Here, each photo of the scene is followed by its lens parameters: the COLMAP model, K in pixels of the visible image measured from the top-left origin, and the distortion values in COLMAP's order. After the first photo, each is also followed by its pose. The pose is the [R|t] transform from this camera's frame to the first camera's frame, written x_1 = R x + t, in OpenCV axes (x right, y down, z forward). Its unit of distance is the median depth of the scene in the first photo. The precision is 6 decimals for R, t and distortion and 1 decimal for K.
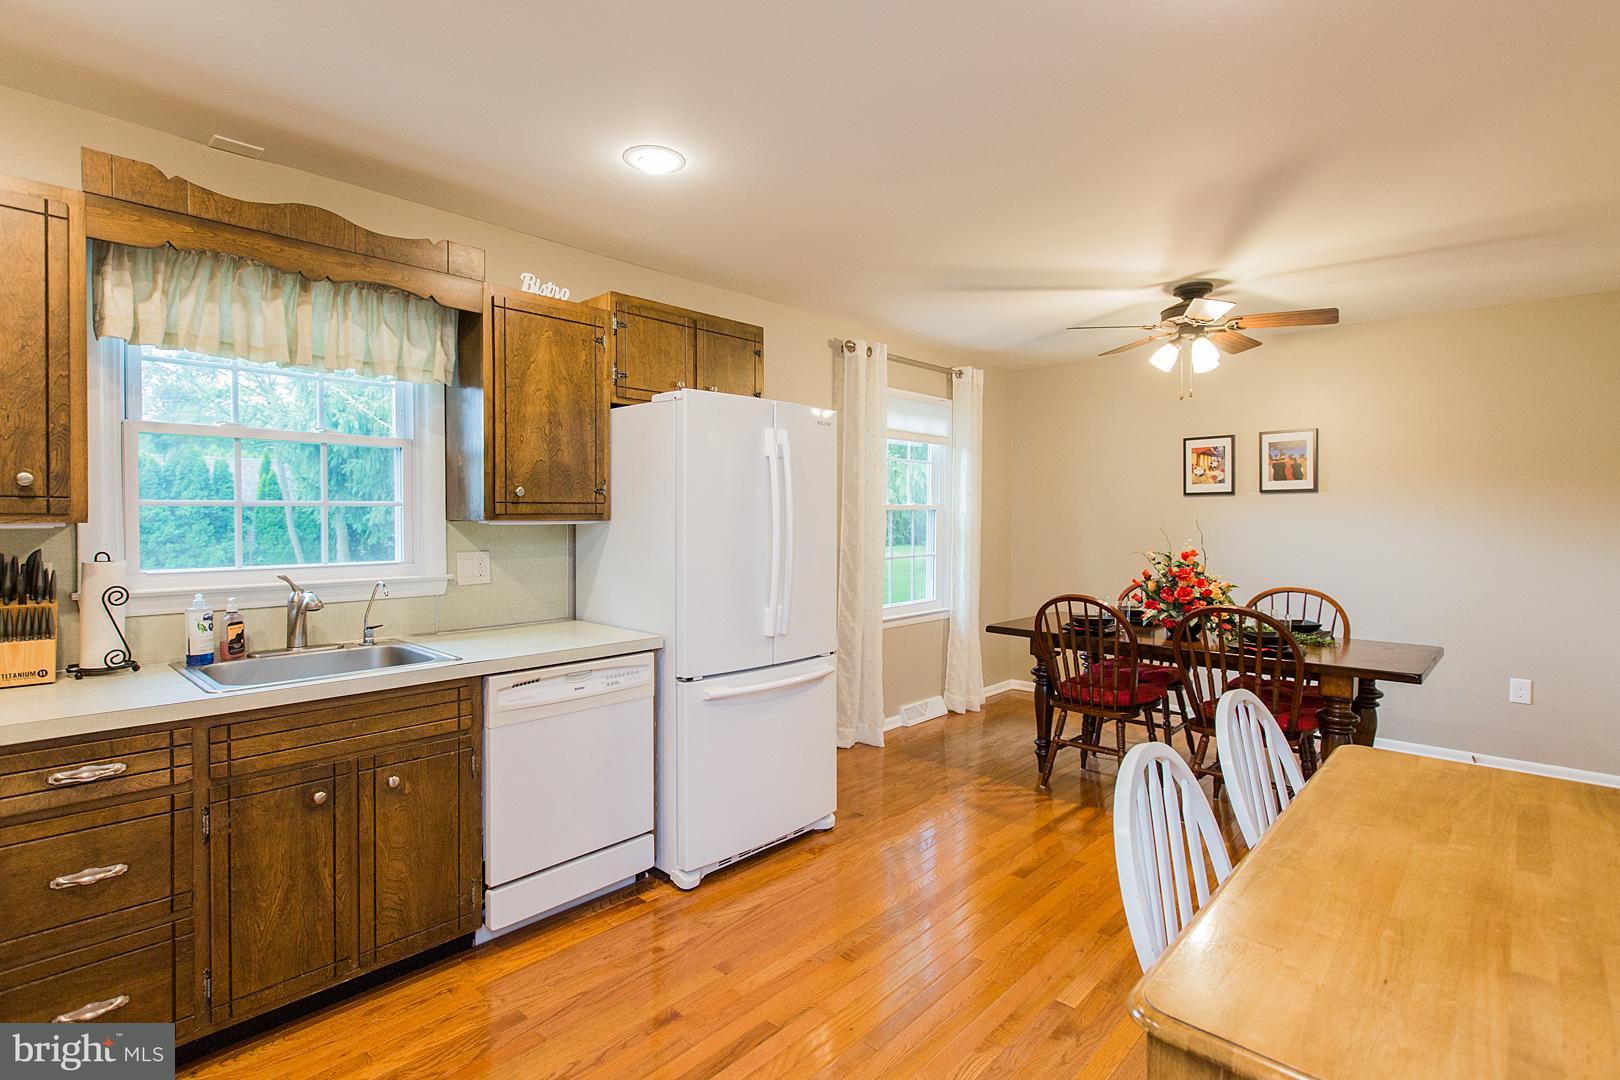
lens RADIAL K [[784.3, 0, 797.9], [0, 784.3, 518.0], [0, 0, 1]] dist [0.002889, -0.000241]
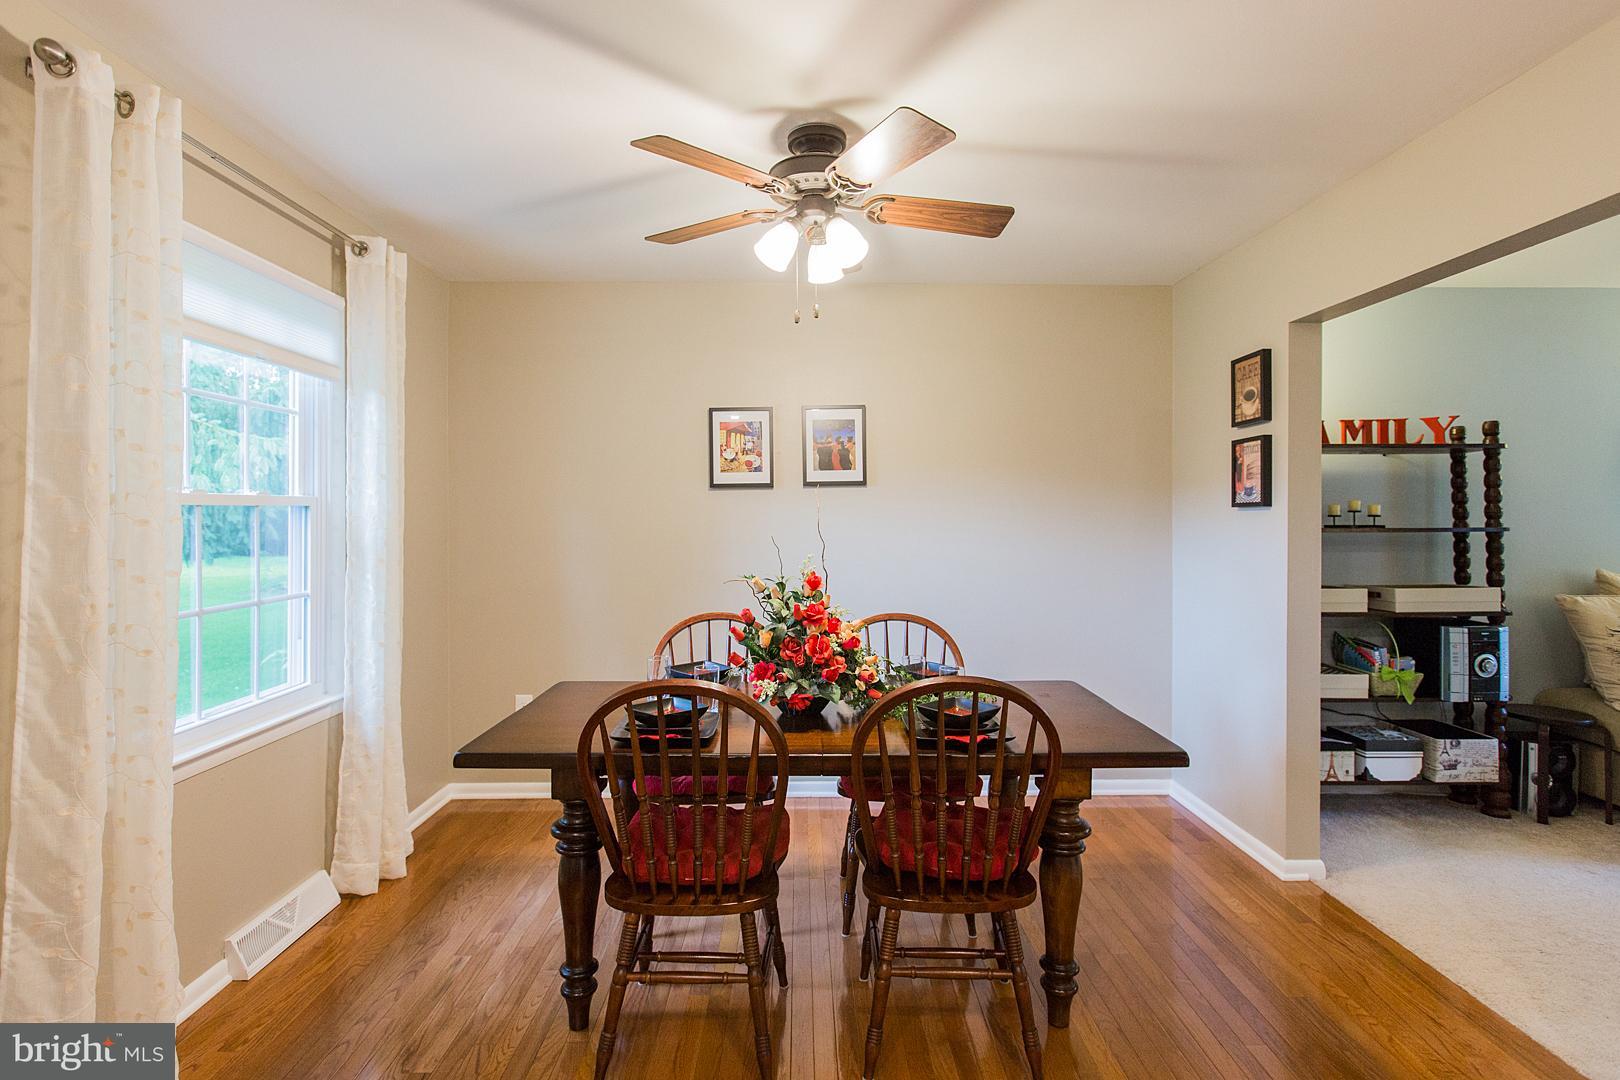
lens RADIAL K [[784.3, 0, 797.9], [0, 784.3, 518.0], [0, 0, 1]] dist [0.002889, -0.000241]
pose [[0.724739, -0.004669, 0.689008, 0.057617], [0.006217, 0.999981, 0.000238, -0.000777], [-0.688996, 0.004111, 0.724754, 0.440347]]
